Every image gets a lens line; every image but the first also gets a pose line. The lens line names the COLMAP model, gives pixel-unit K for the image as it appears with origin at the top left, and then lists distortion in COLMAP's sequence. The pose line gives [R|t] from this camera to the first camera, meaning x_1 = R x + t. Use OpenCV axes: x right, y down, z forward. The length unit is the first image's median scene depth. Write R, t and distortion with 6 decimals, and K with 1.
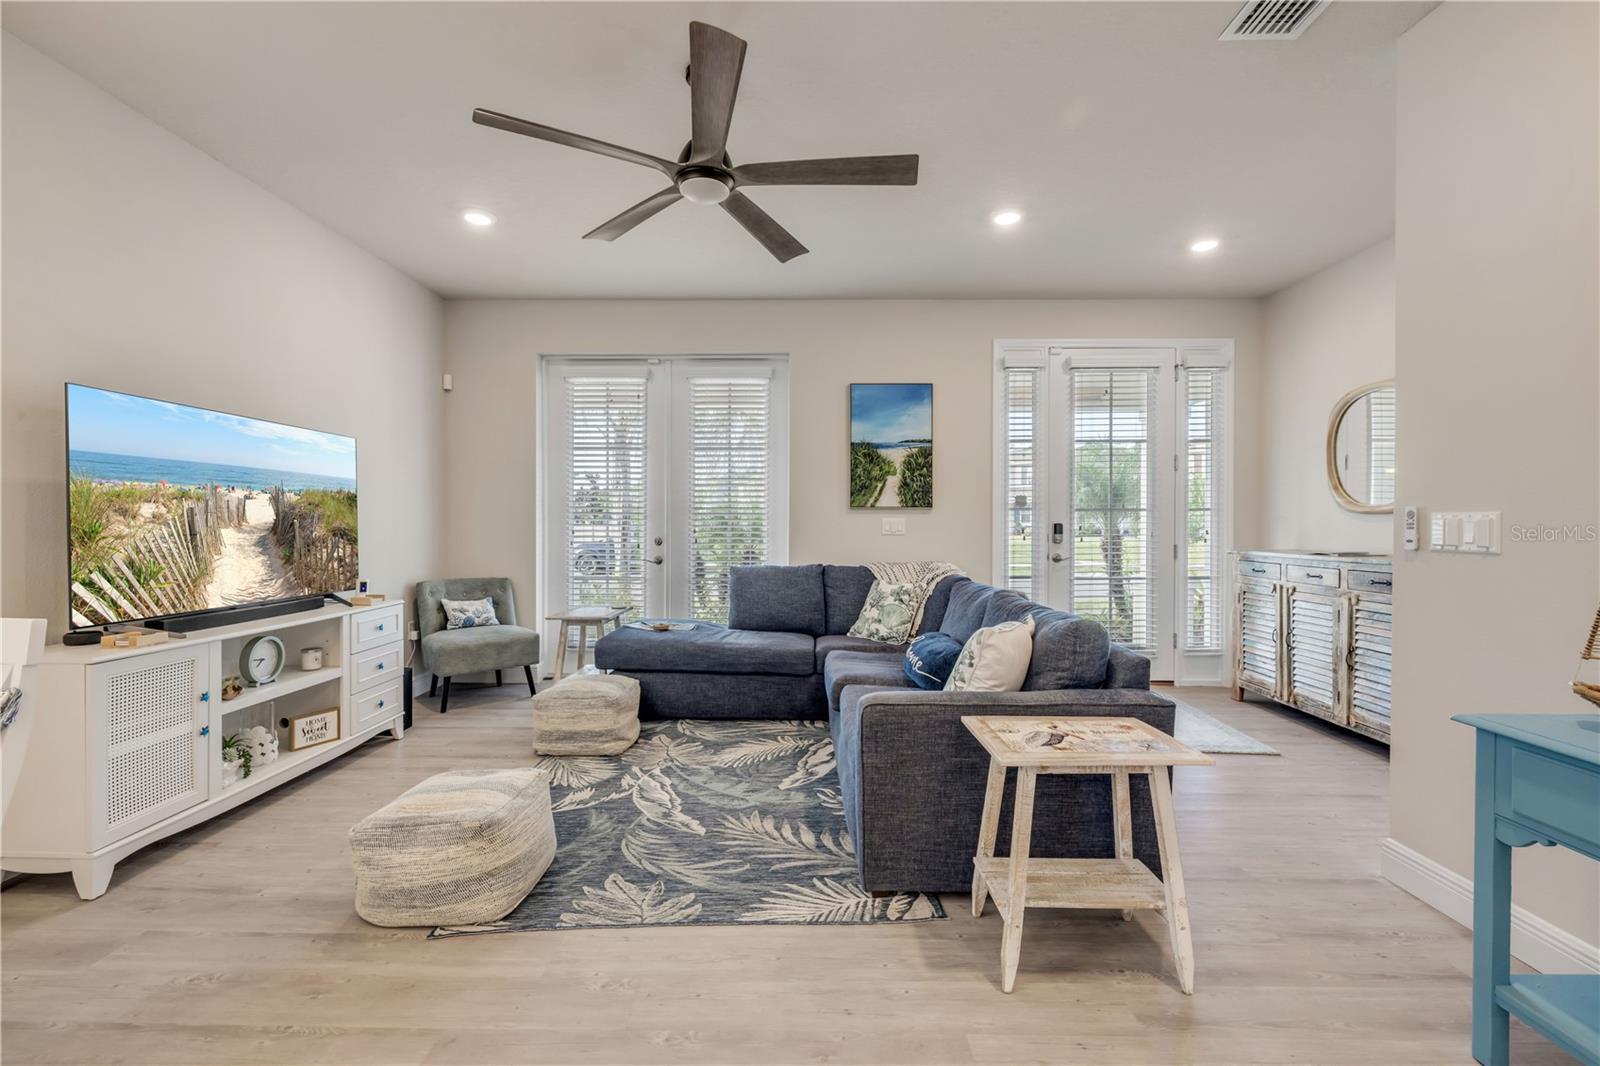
lens RADIAL K [[681.3, 0, 796.2], [0, 681.3, 523.2], [0, 0, 1]] dist [-0.002534, -0.001361]
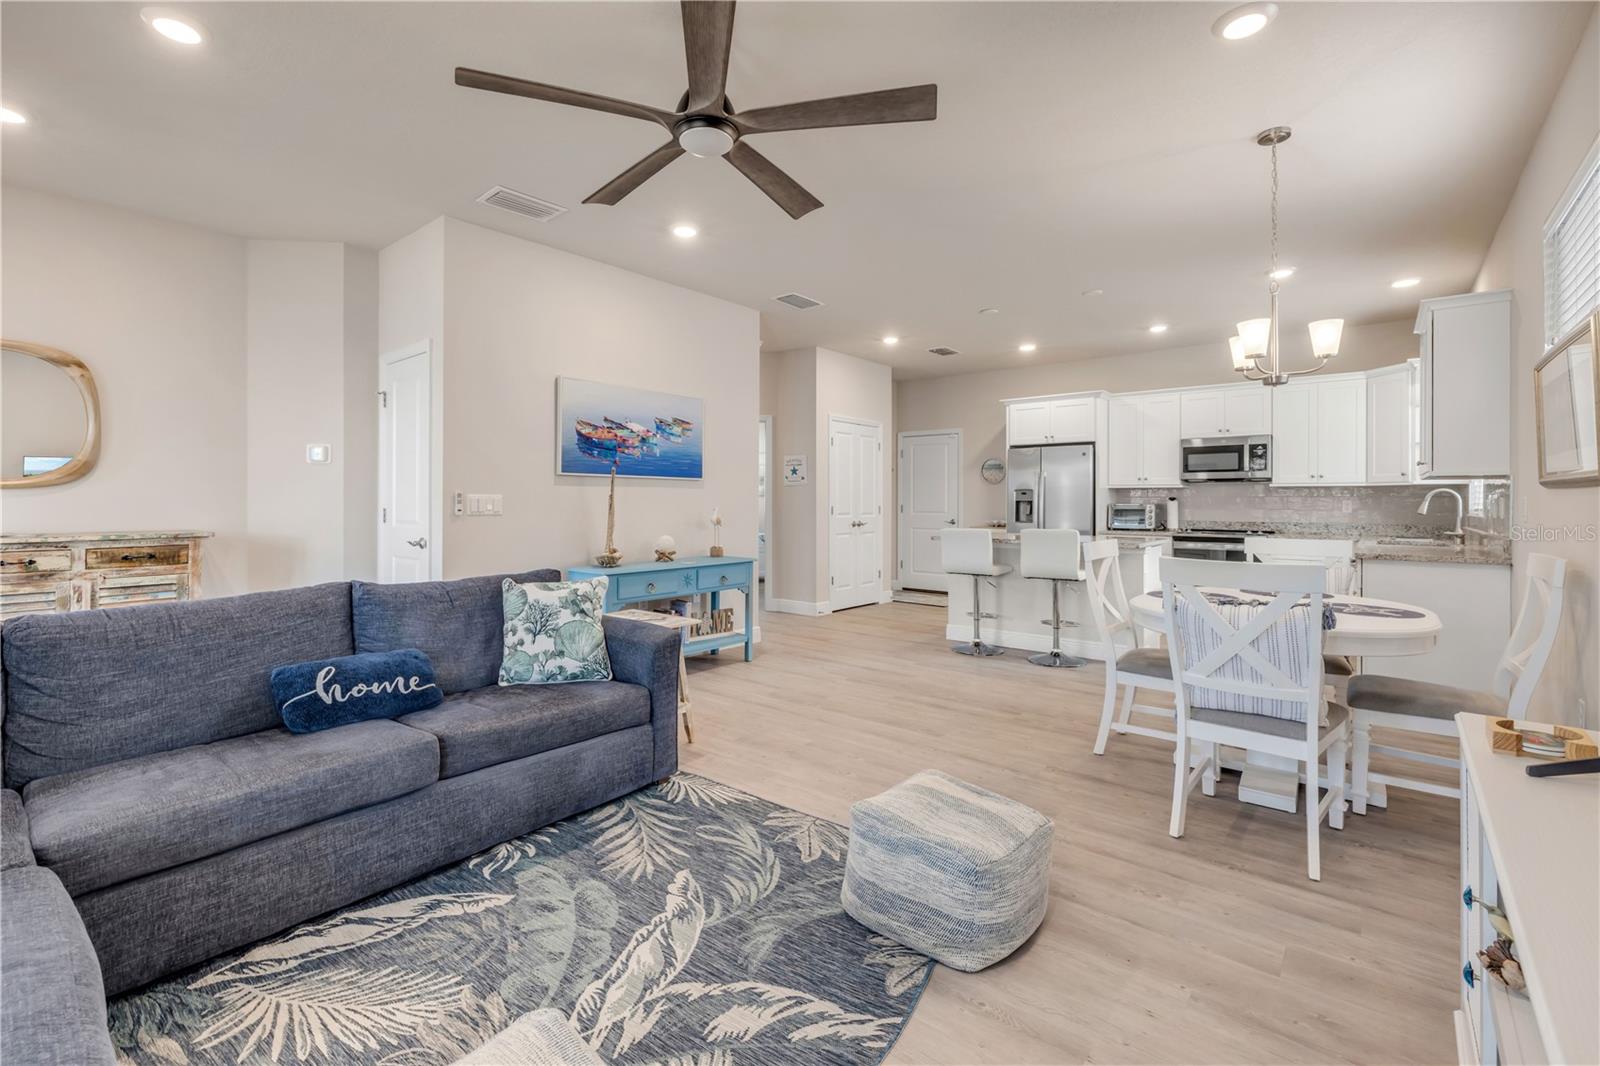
lens RADIAL K [[701.3, 0, 794.8], [0, 701.3, 510.2], [0, 0, 1]] dist [-0.002599, -0.000006]
pose [[-0.780327, -0.014962, 0.625192, -0.610594], [-0.004761, 0.999827, 0.017987, -0.007587], [-0.625353, 0.011059, -0.780263, 1.241716]]
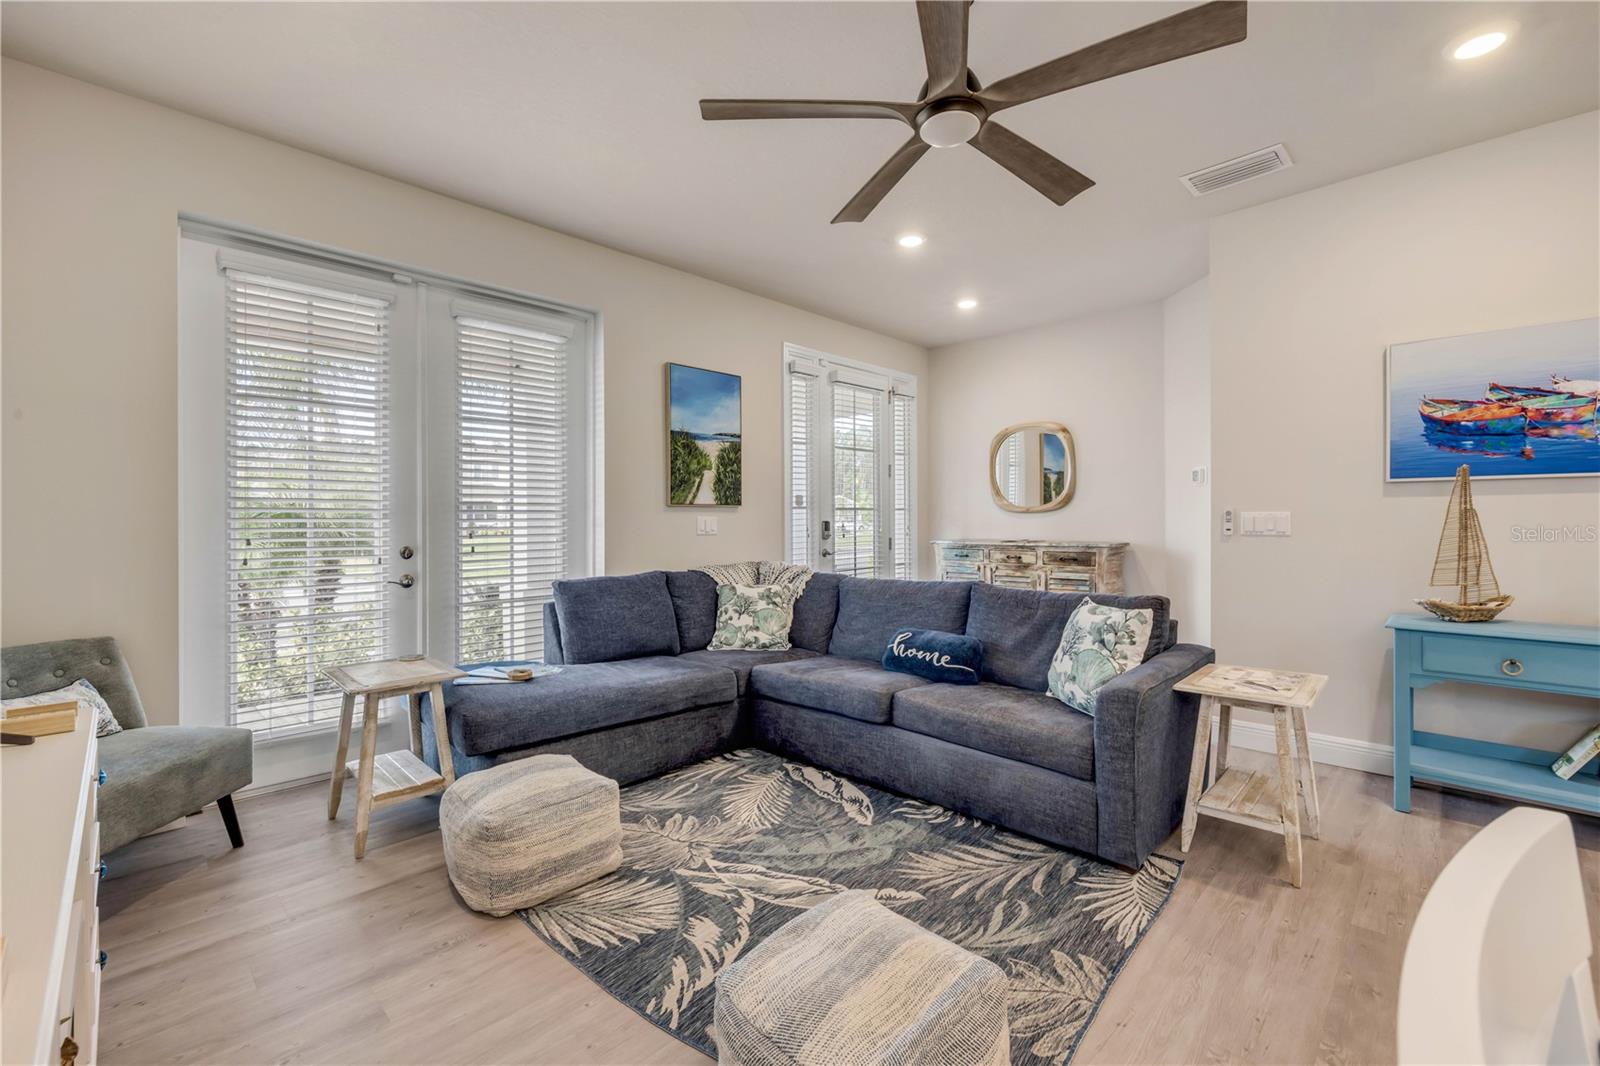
lens RADIAL K [[681.3, 0, 798.9], [0, 681.3, 517.7], [0, 0, 1]] dist [-0.002534, -0.001361]
pose [[0.688077, -0.003763, 0.725628, -0.655577], [0.007939, 0.999966, -0.002342, -0.004242], [-0.725594, 0.007372, 0.688084, 0.417219]]
